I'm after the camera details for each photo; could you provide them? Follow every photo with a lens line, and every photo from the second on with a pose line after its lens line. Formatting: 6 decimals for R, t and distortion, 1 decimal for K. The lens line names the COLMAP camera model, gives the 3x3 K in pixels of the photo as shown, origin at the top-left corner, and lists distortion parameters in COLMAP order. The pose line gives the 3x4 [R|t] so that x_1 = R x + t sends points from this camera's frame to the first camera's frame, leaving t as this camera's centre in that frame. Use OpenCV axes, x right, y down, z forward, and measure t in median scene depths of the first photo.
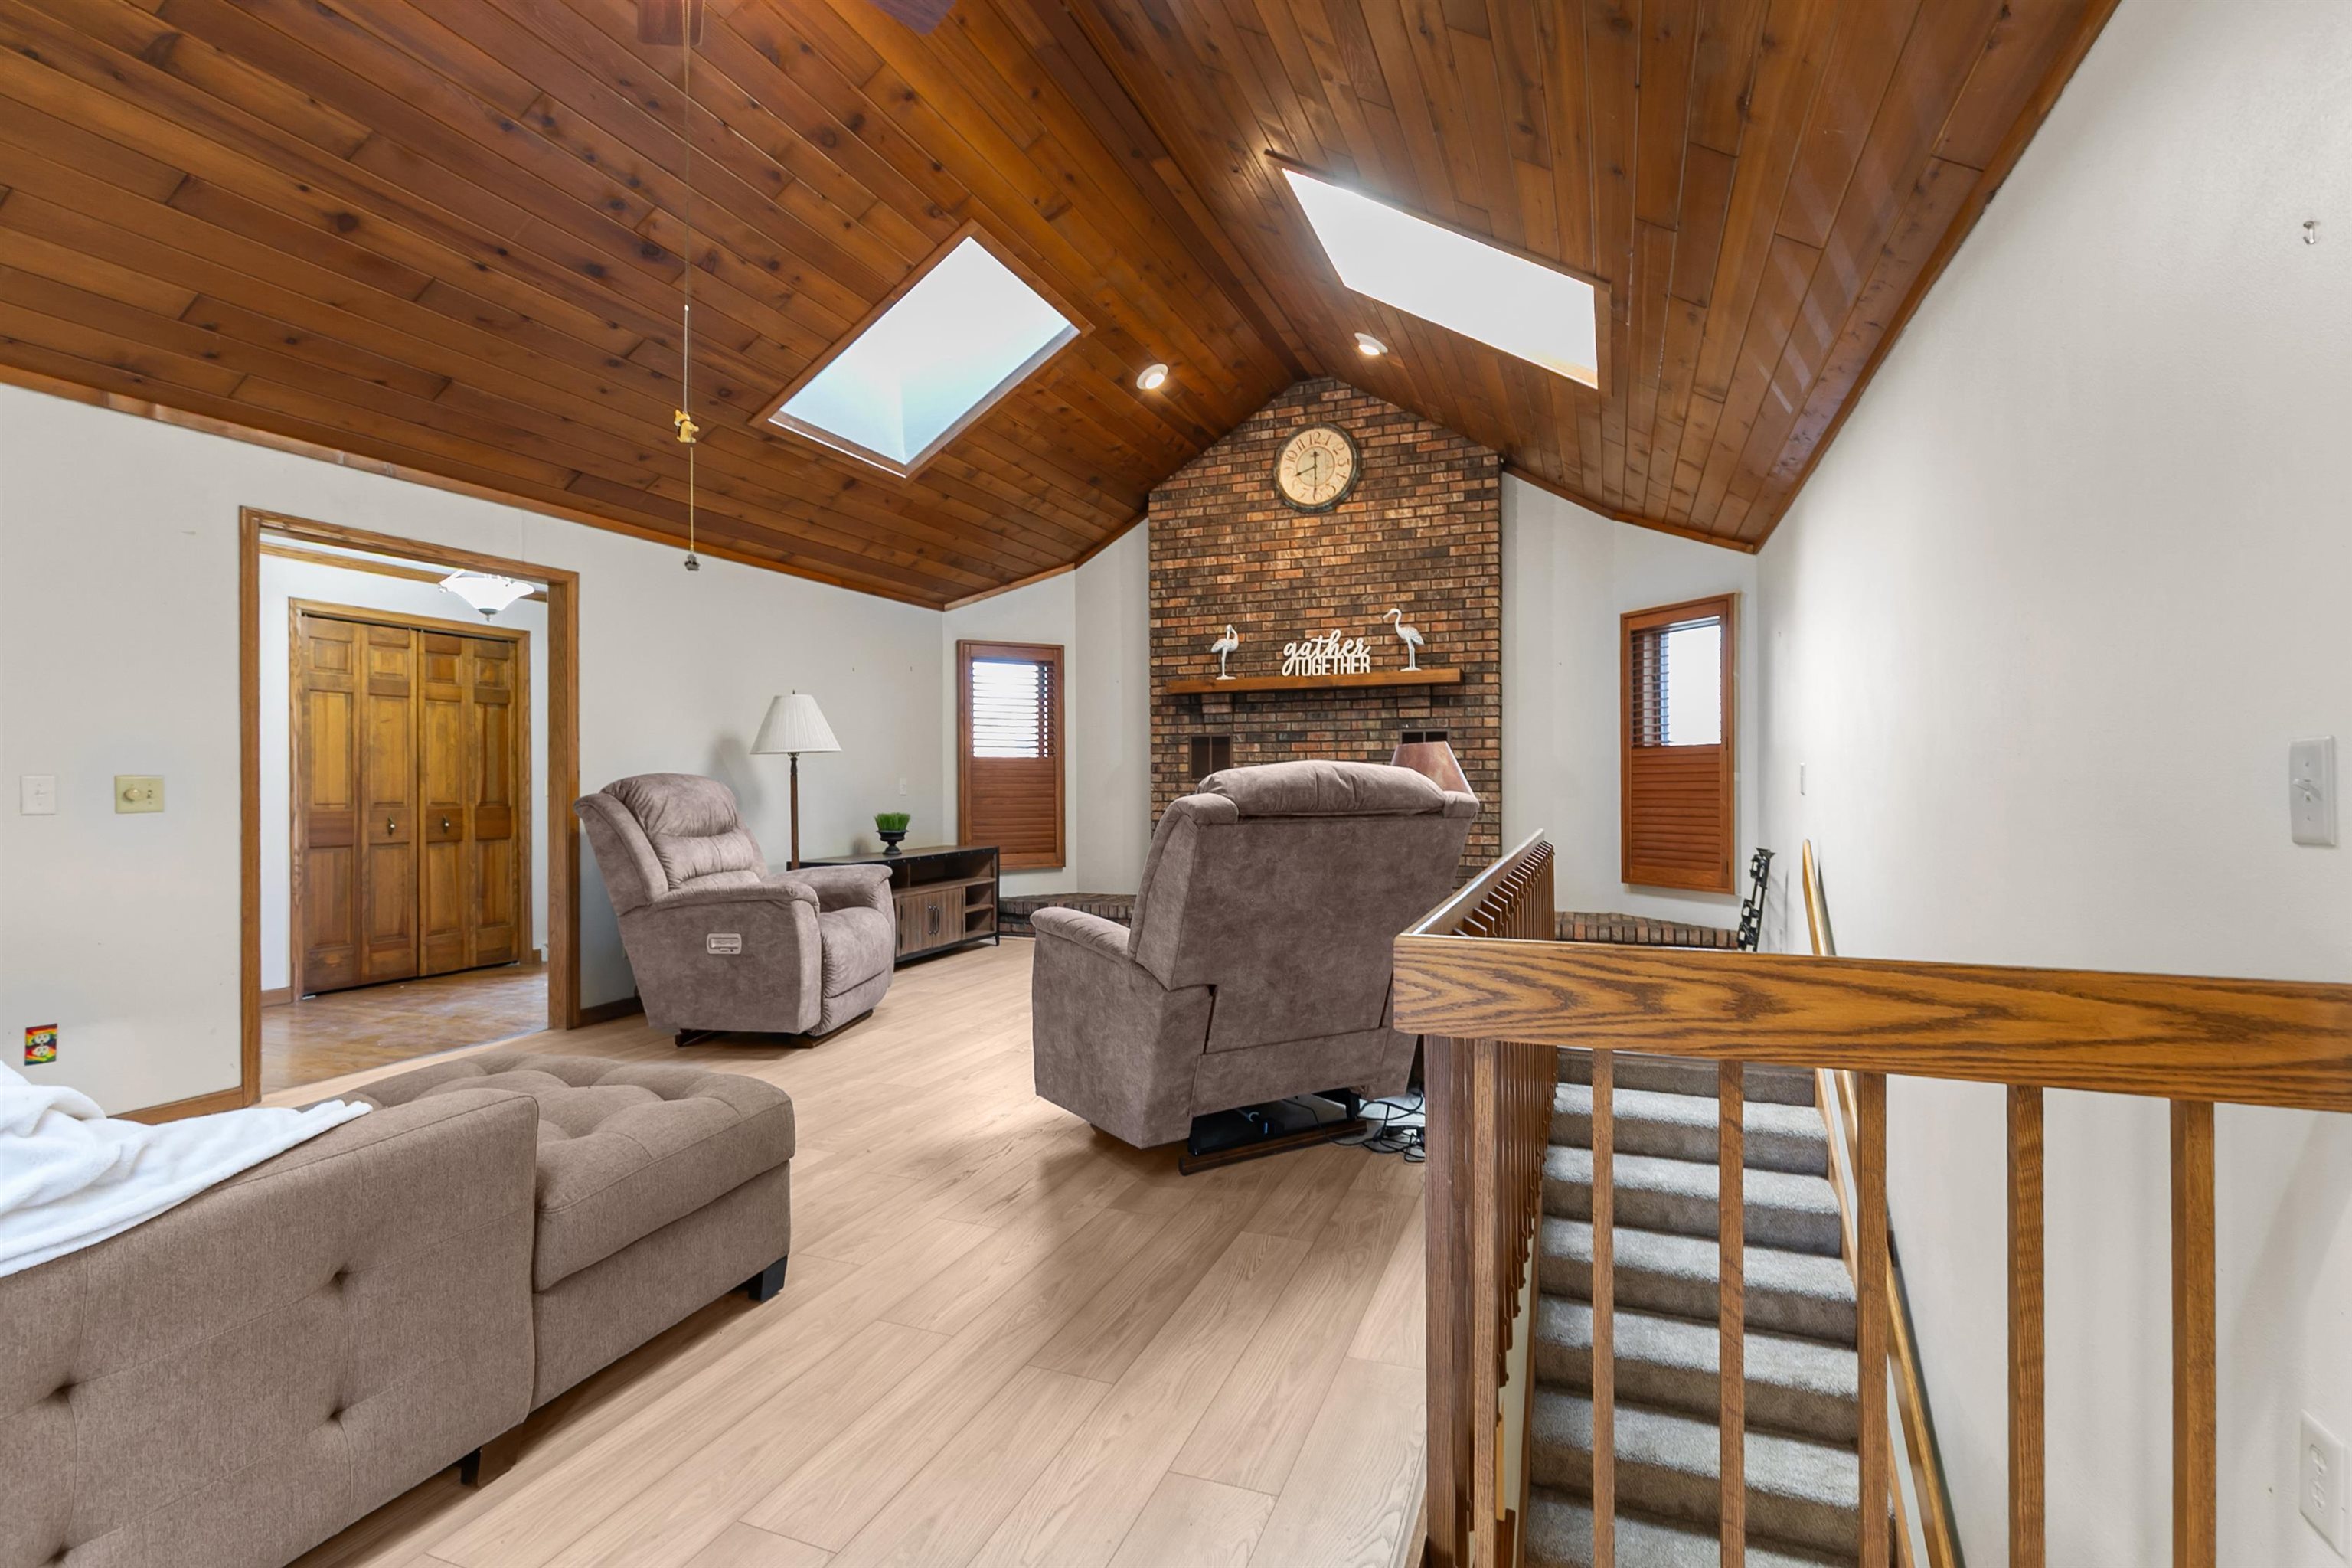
lens RADIAL K [[1058.4, 0, 1192.7], [0, 1058.4, 794.6], [0, 0, 1]] dist [0.007419, -0.002386]
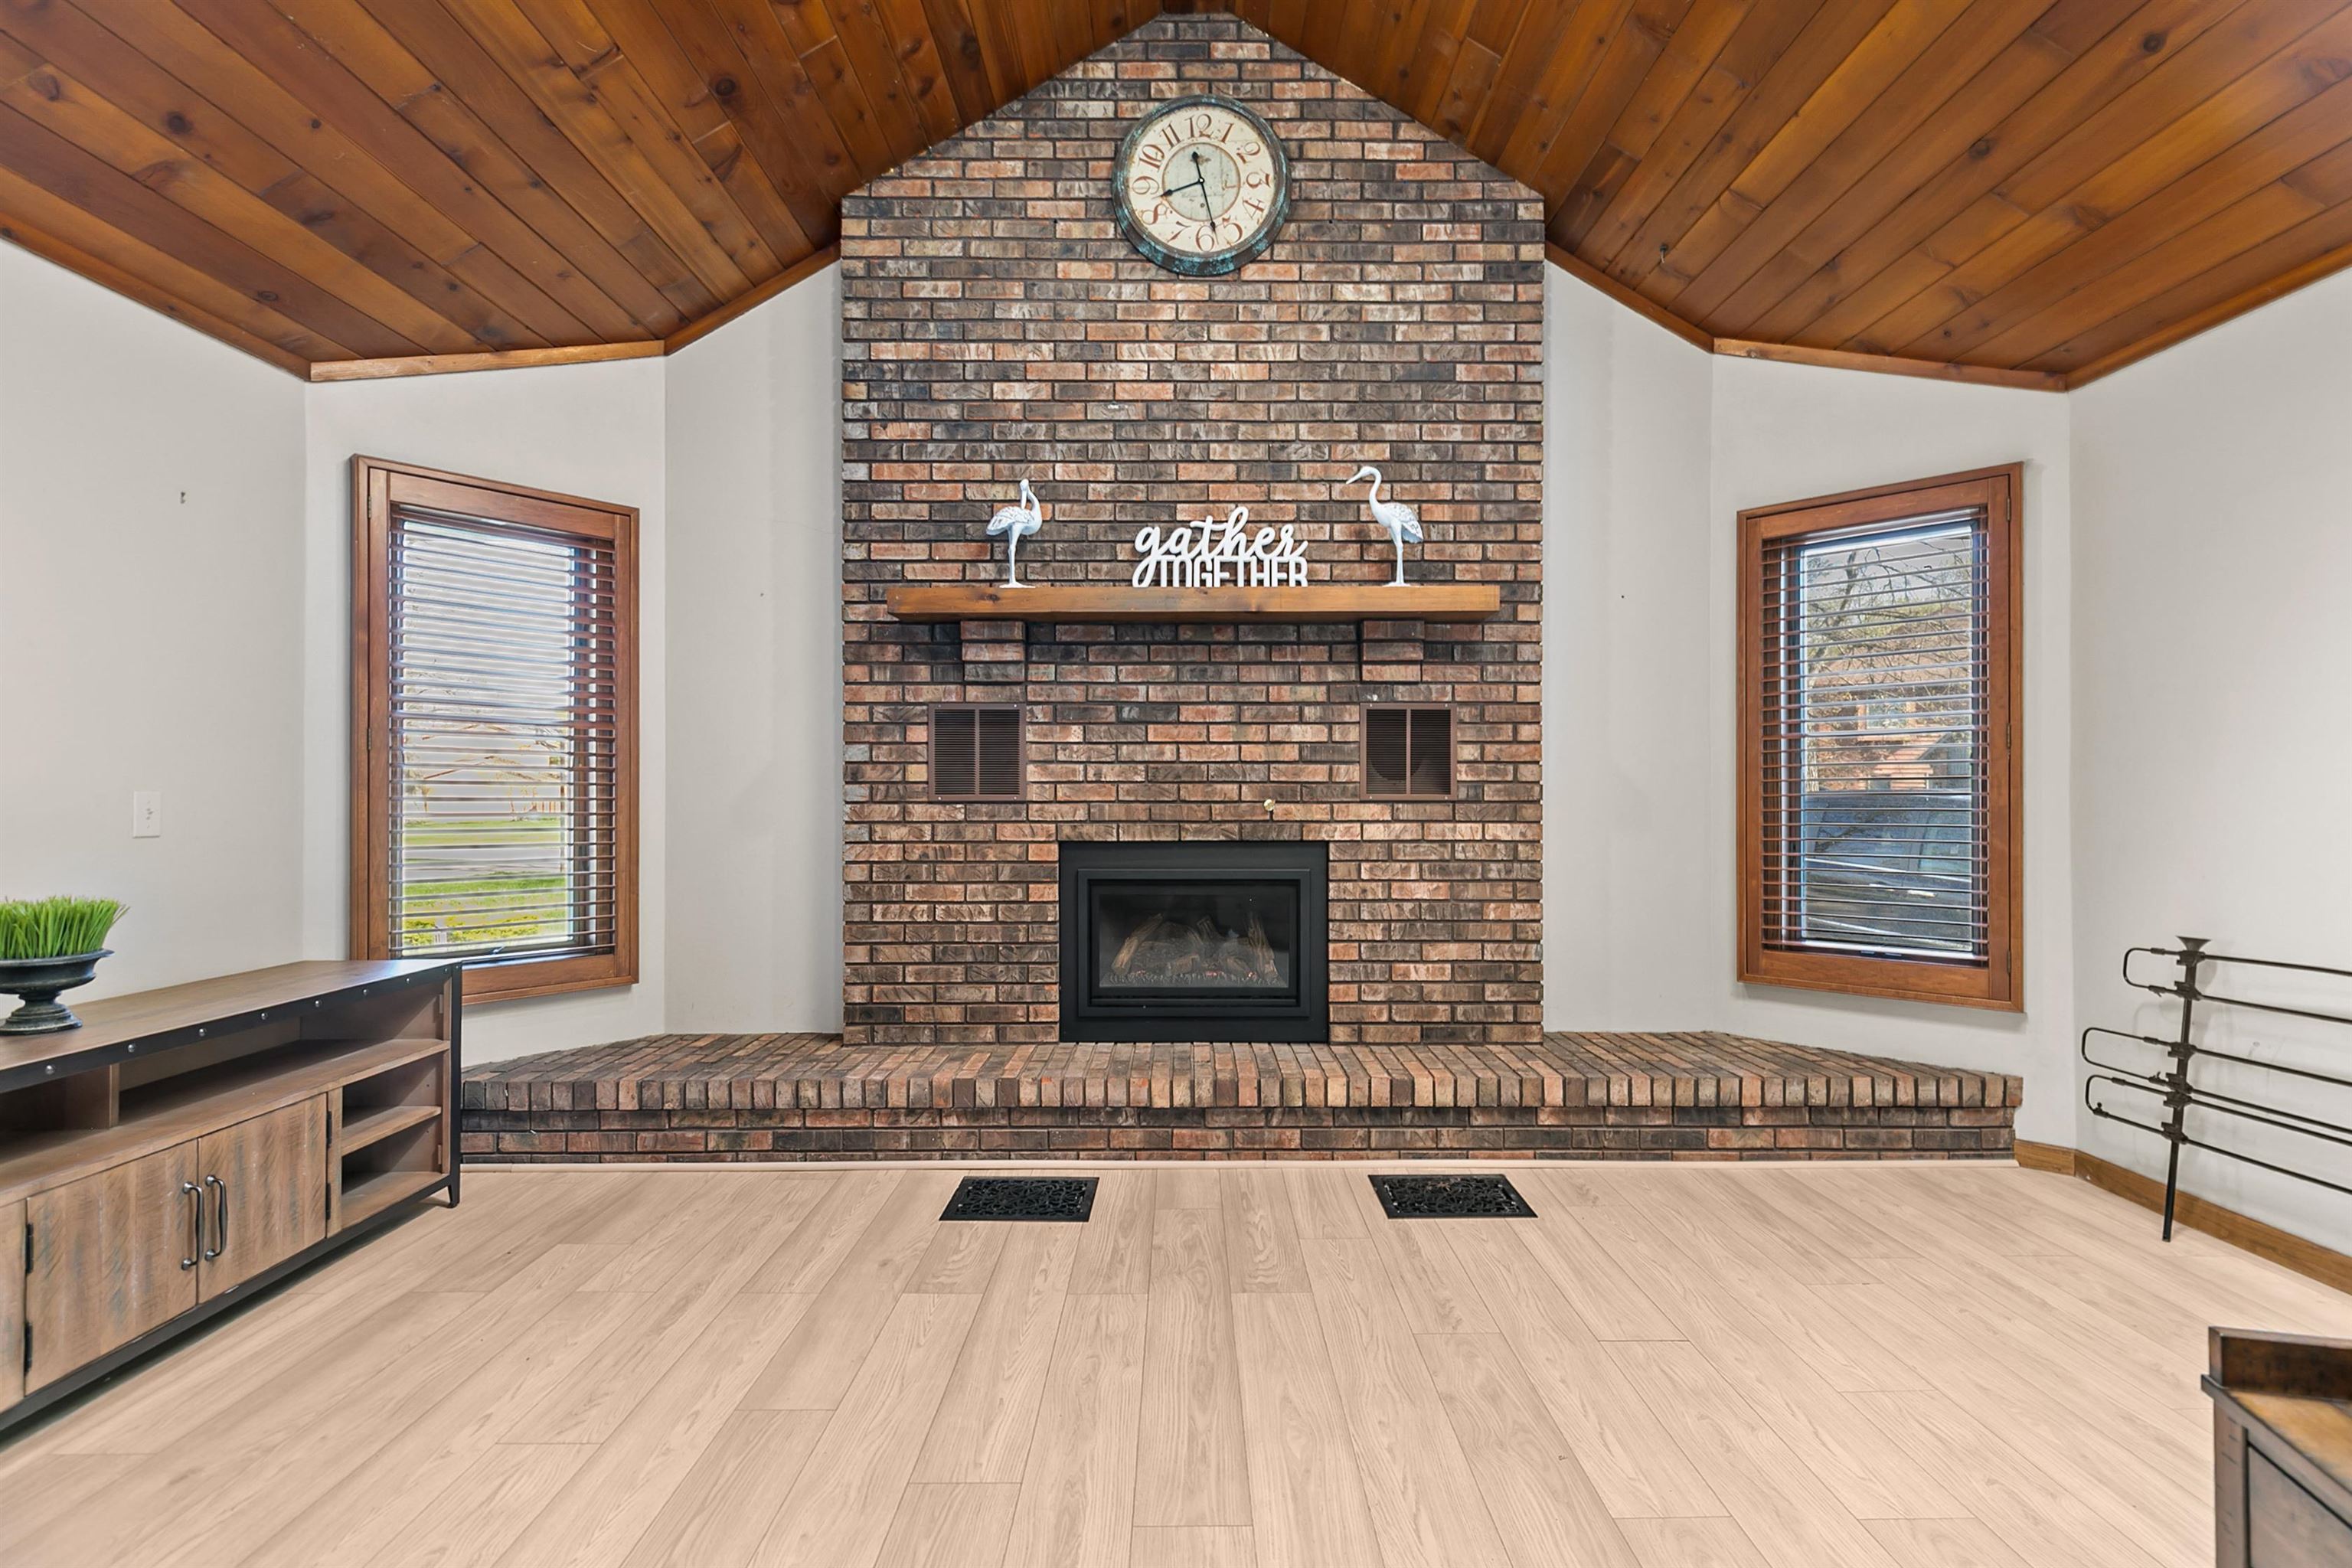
lens RADIAL K [[1058.4, 0, 1182.8], [0, 1058.4, 795.9], [0, 0, 1]] dist [0.007419, -0.002386]
pose [[0.929993, 0.003623, 0.367559, -0.088178], [0.003138, 0.999837, -0.017796, -0.007899], [-0.367563, 0.017703, 0.929830, 0.609412]]
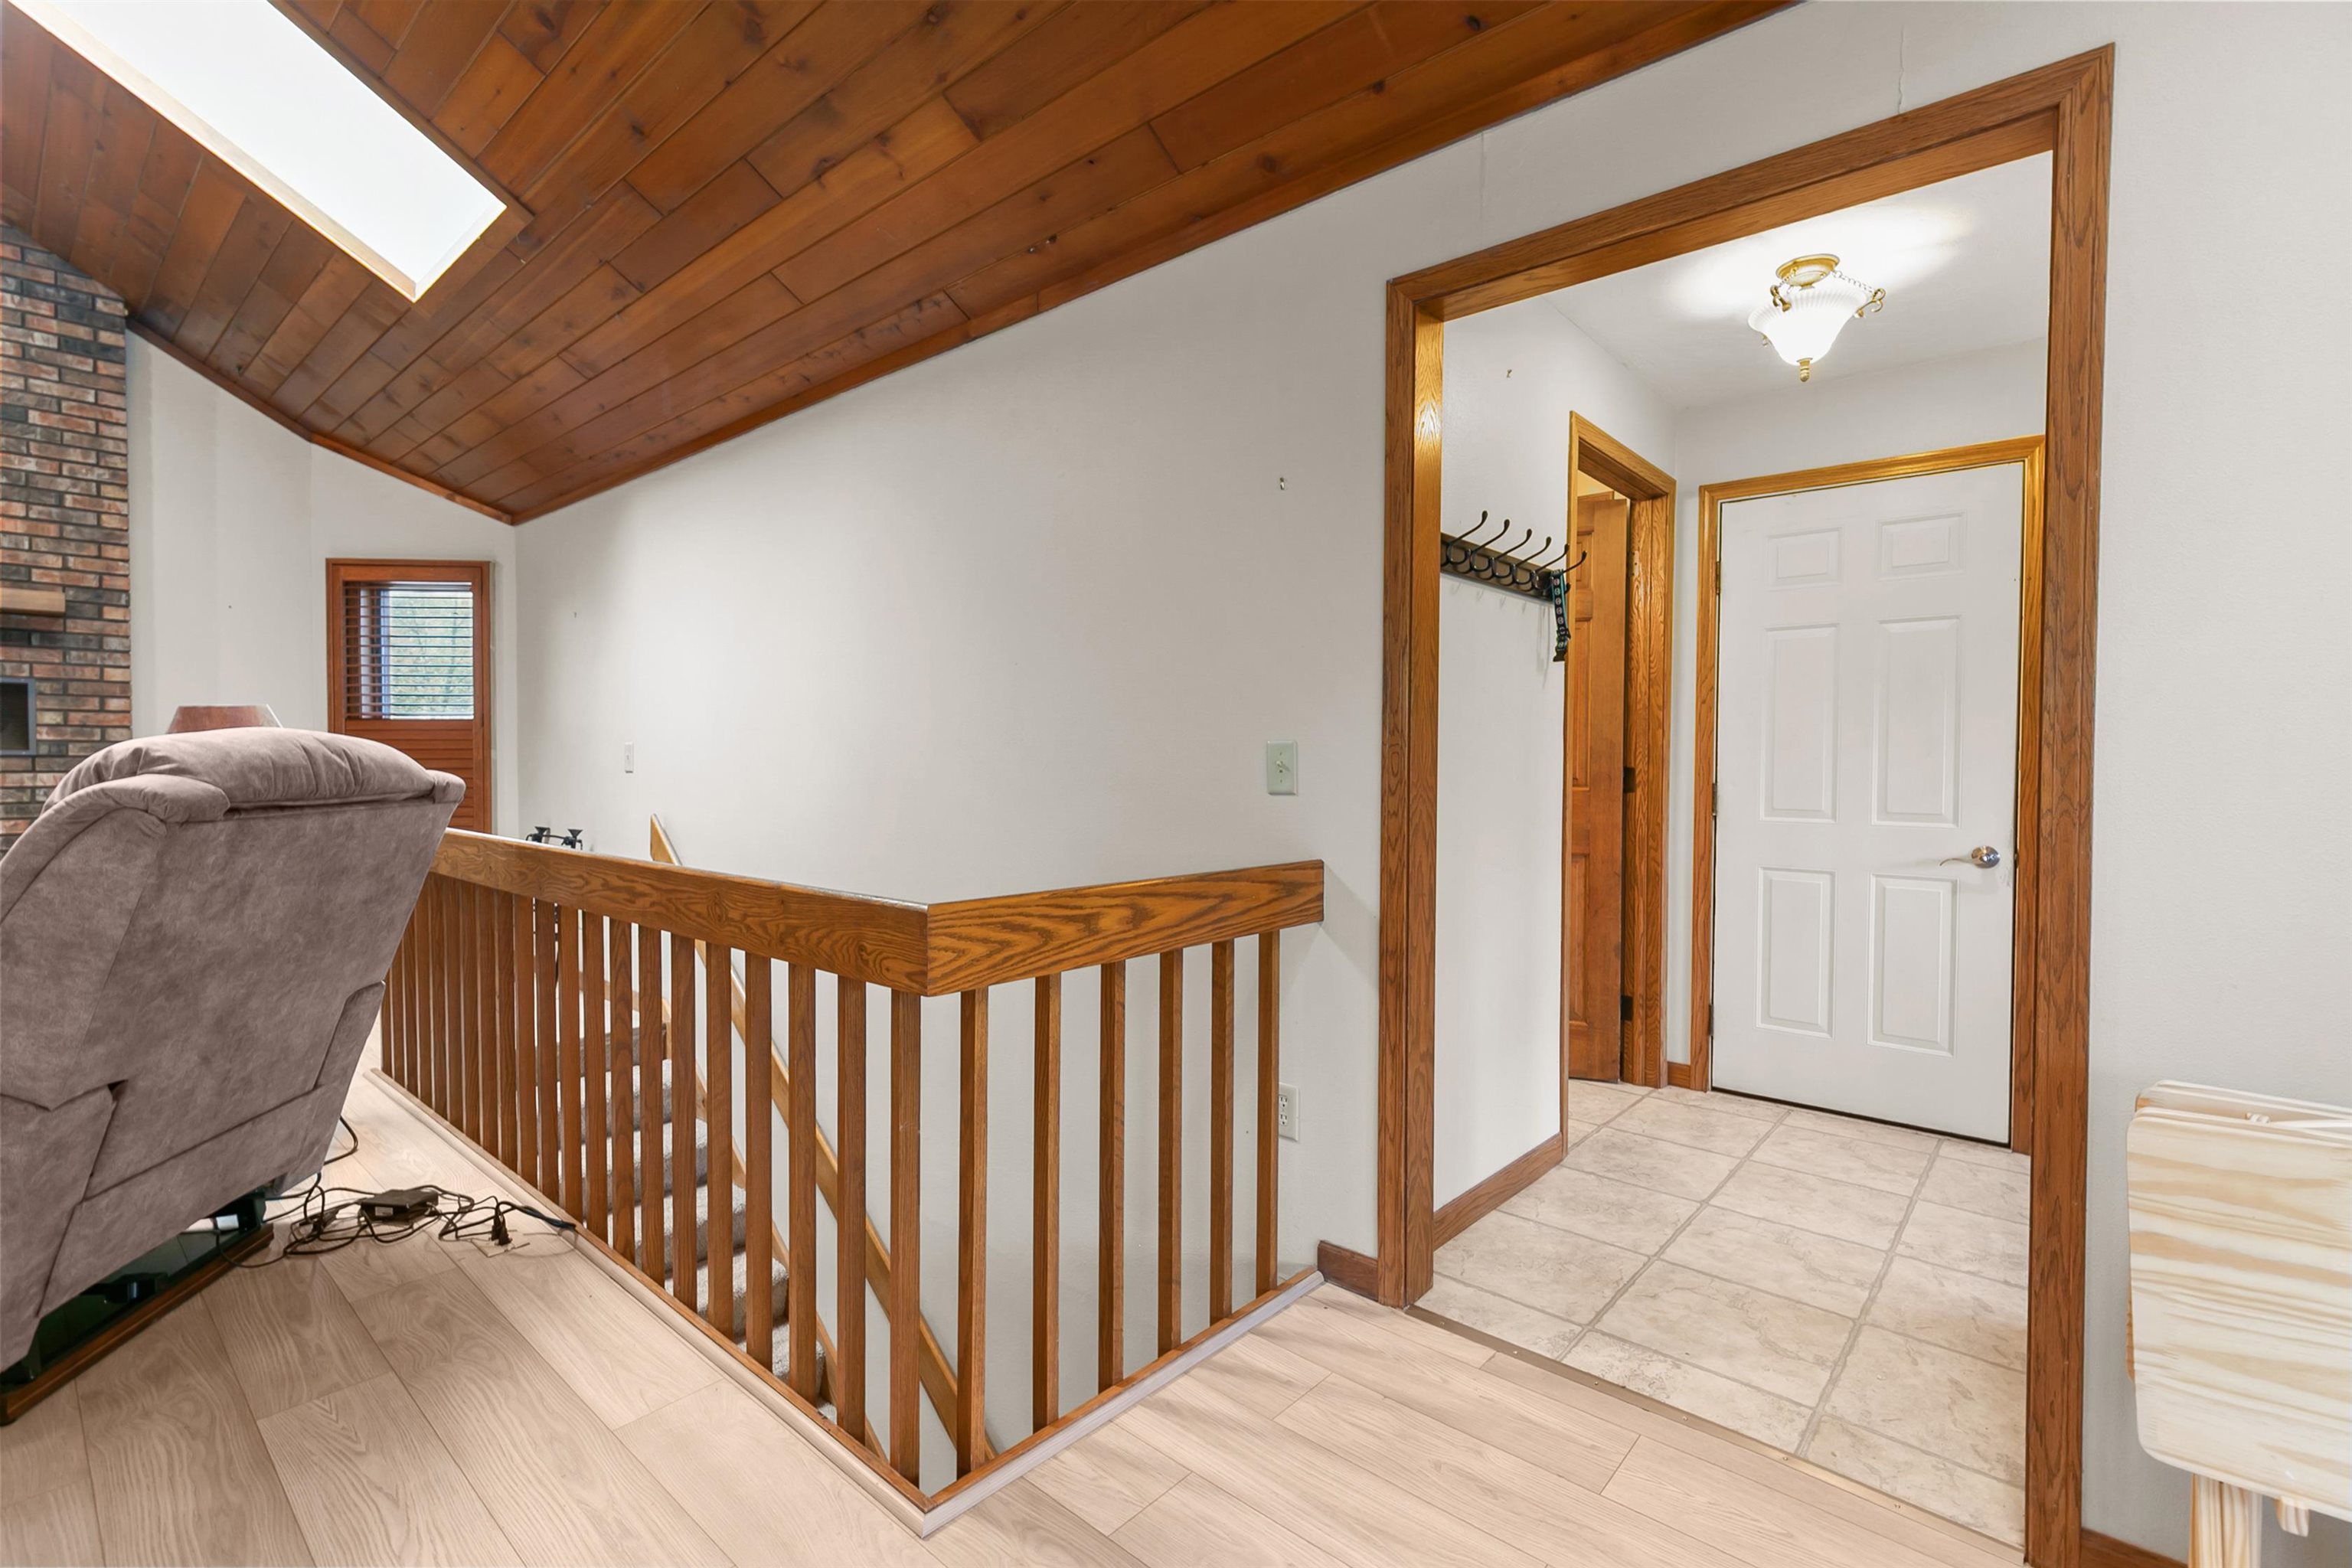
lens RADIAL K [[1058.4, 0, 1175.0], [0, 1058.4, 791.0], [0, 0, 1]] dist [0.007419, -0.002386]
pose [[0.343767, -0.020826, 0.938824, -0.160900], [0.005732, 0.999782, 0.020079, -0.000666], [-0.939037, -0.001521, 0.343812, 0.089410]]
